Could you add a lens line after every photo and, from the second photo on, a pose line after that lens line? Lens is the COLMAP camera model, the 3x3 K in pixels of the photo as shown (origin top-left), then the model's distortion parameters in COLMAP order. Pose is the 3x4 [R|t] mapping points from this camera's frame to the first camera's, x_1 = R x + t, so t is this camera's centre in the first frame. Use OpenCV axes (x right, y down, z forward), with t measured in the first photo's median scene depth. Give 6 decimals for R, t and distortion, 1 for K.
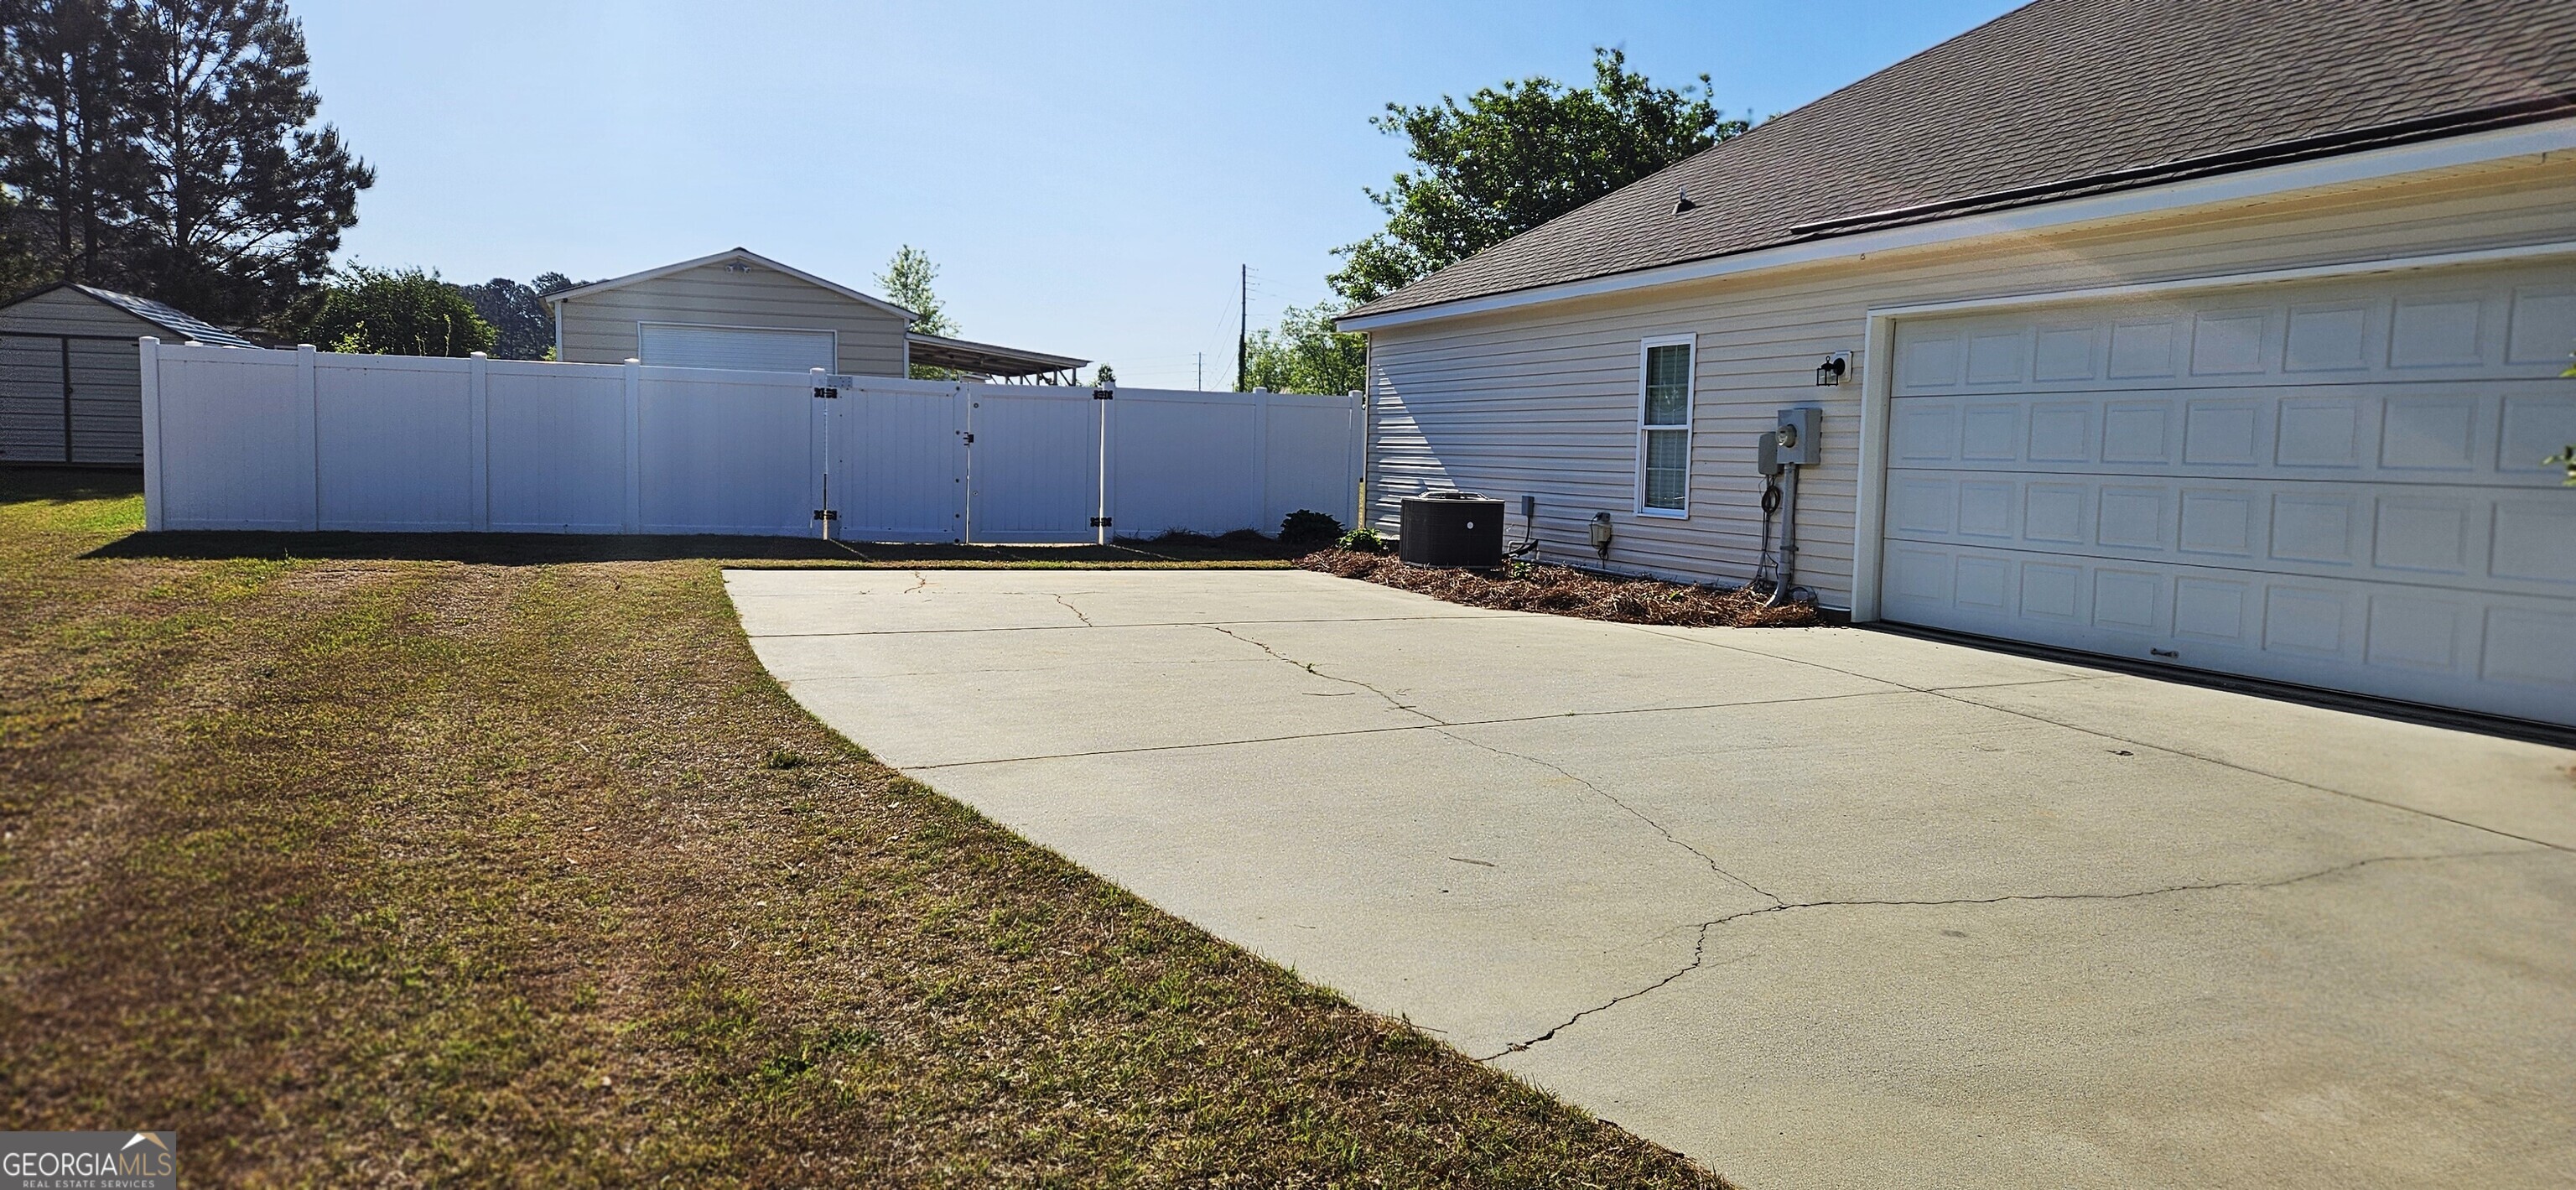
lens RADIAL K [[1769.3, 0, 1275.3], [0, 1769.3, 595.5], [0, 0, 1]] dist [0.150848, -0.159259]
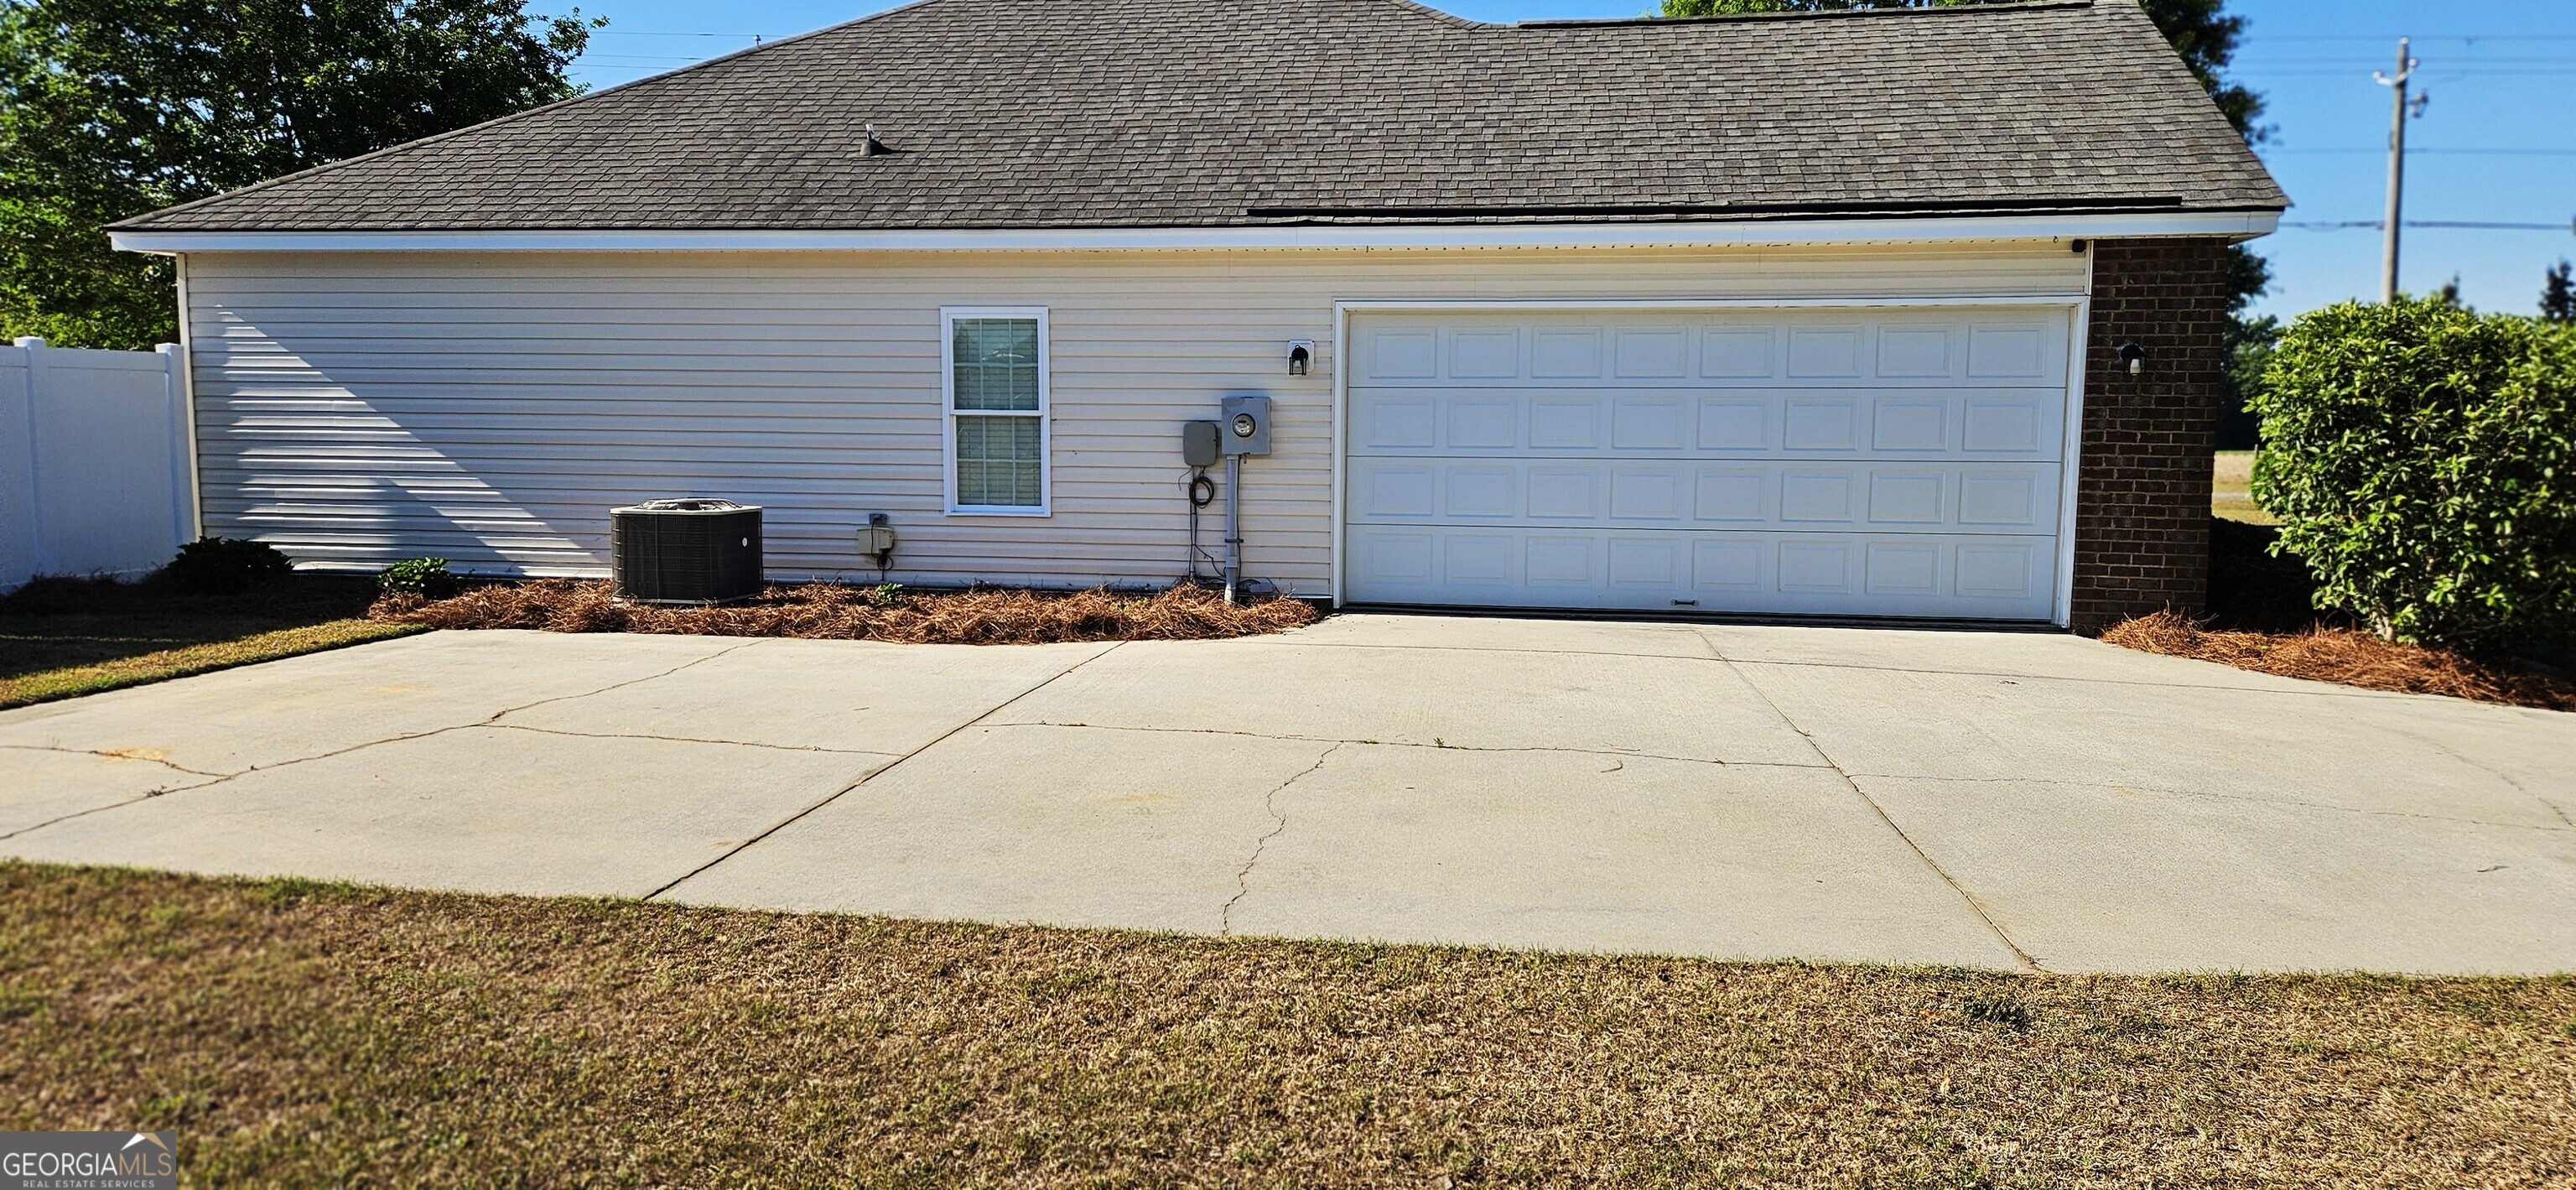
lens RADIAL K [[1769.3, 0, 1275.3], [0, 1769.3, 595.5], [0, 0, 1]] dist [0.150848, -0.159259]
pose [[0.464212, -0.098245, 0.880259, -0.539765], [0.078138, 0.994497, 0.069789, -0.061109], [-0.882271, 0.036385, 0.469334, 0.523183]]
